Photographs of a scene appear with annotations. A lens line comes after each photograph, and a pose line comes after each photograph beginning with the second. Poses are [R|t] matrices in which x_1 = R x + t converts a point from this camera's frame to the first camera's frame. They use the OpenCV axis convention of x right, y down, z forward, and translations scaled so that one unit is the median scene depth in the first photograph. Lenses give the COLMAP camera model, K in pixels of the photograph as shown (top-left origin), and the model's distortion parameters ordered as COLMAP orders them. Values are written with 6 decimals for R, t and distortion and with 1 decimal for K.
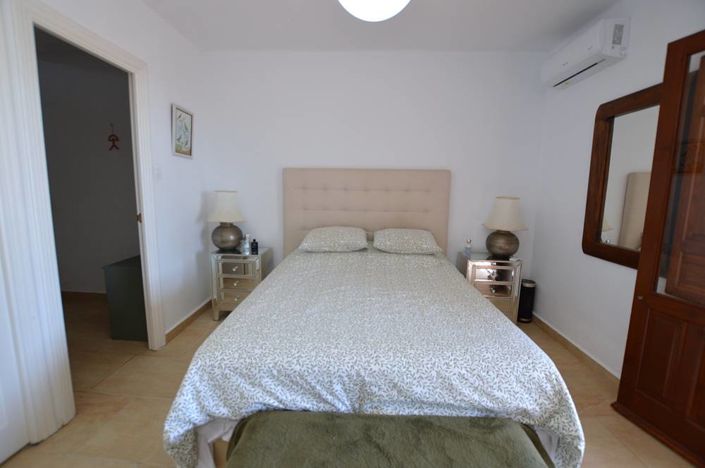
lens RADIAL K [[314.1, 0, 352.5], [0, 314.1, 234.0], [0, 0, 1]] dist [-0.030558, 0.000007]
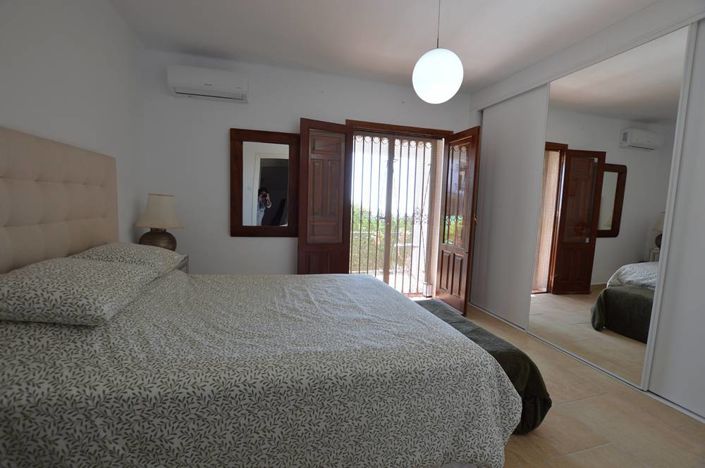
lens RADIAL K [[314.1, 0, 352.5], [0, 314.1, 234.0], [0, 0, 1]] dist [-0.030558, 0.000007]
pose [[-0.300225, -0.112968, 0.947155, -0.776163], [0.101031, 0.983611, 0.149340, -0.112727], [-0.948503, 0.140528, -0.283891, 0.994178]]
